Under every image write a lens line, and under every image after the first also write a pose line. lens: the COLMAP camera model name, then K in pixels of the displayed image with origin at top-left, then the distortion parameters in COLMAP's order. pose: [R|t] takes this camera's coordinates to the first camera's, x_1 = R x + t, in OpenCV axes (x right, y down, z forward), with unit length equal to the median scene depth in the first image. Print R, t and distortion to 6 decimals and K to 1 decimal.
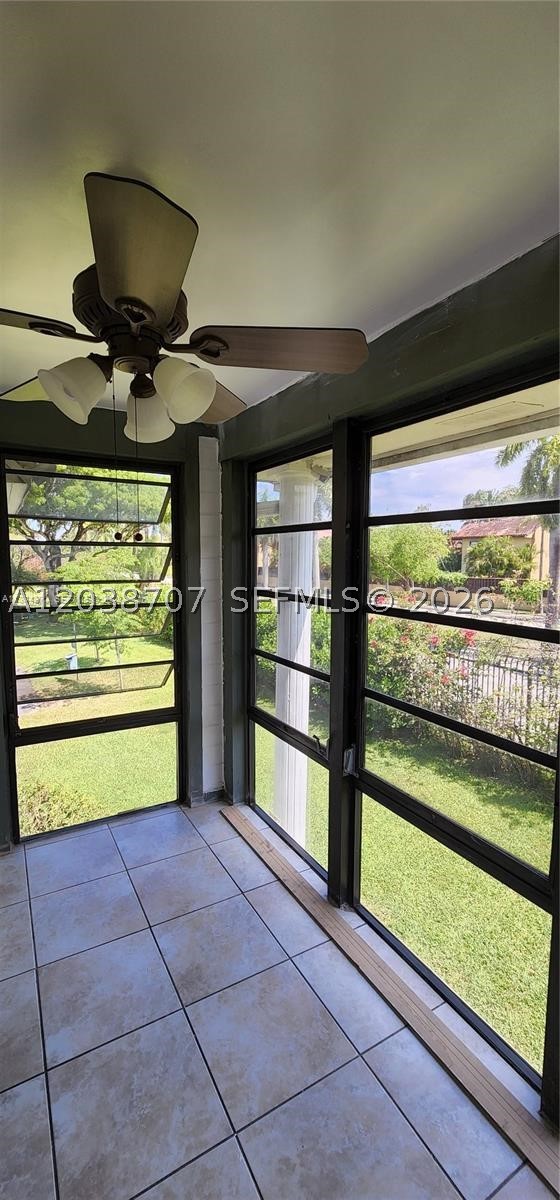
lens RADIAL K [[493.2, 0, 276.6], [0, 493.2, 605.1], [0, 0, 1]] dist [-0.002571, 0.000542]
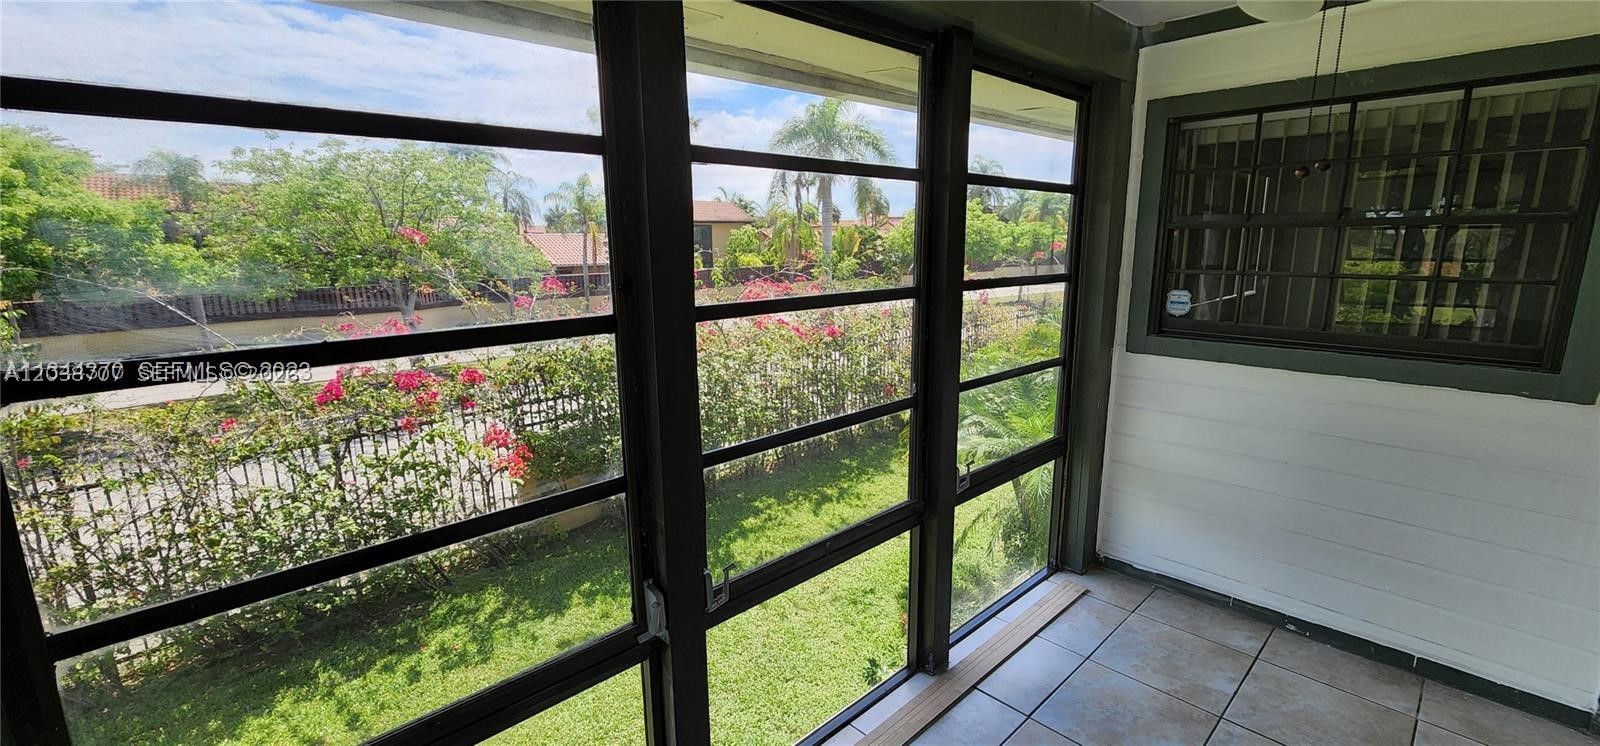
lens RADIAL K [[657.6, 0, 801.0], [0, 657.6, 370.3], [0, 0, 1]] dist [-0.002571, 0.000542]
pose [[-0.242169, -0.193856, 0.950670, -0.446694], [0.104948, 0.968853, 0.224298, -0.113743], [-0.964541, 0.154089, -0.214281, 0.974677]]
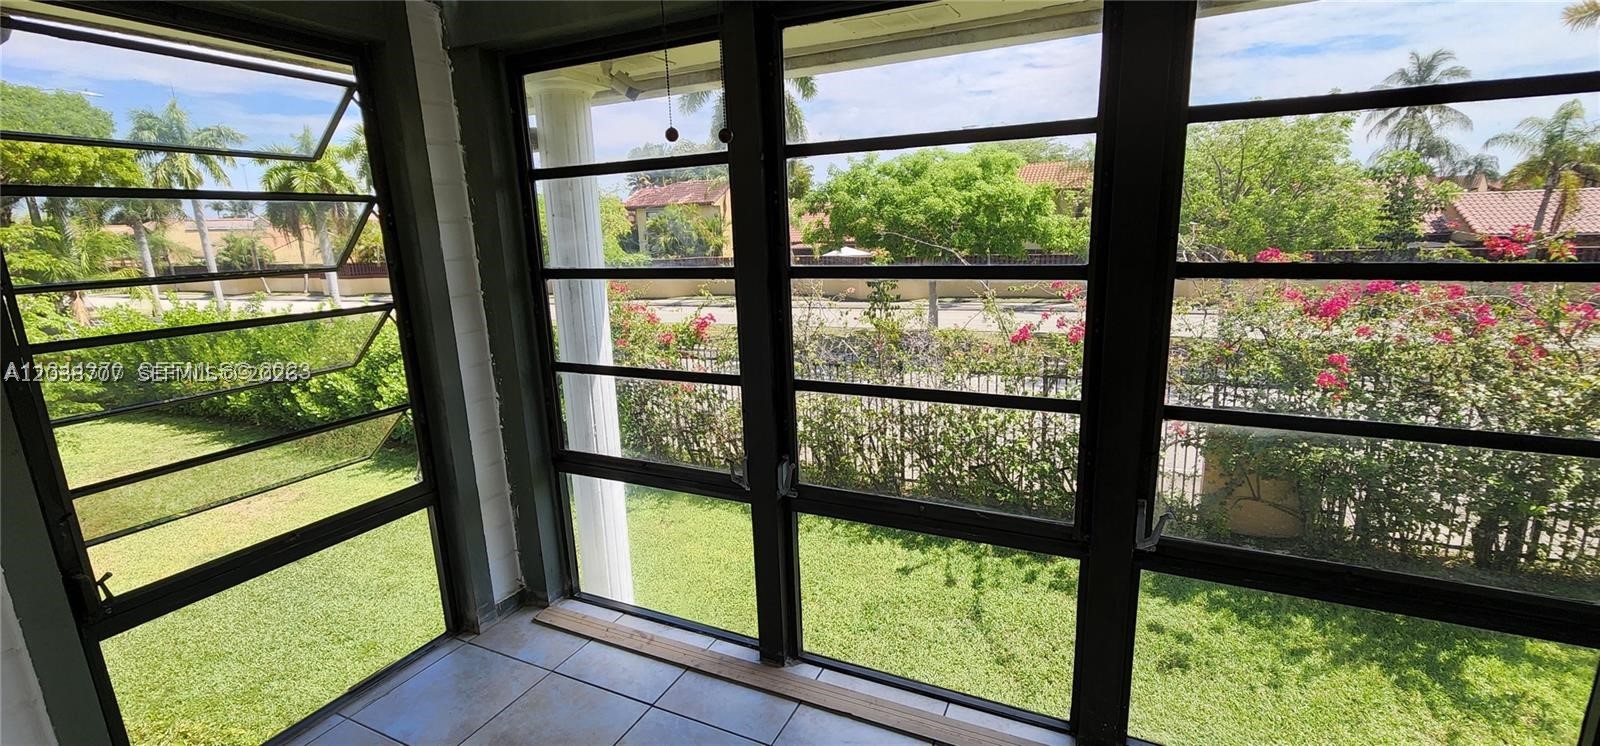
lens RADIAL K [[657.6, 0, 804.9], [0, 657.6, 369.2], [0, 0, 1]] dist [-0.002571, 0.000542]
pose [[0.819837, -0.152864, 0.551816, -0.245896], [0.095043, 0.986667, 0.132121, 0.014583], [-0.564655, -0.055872, 0.823434, 0.111588]]
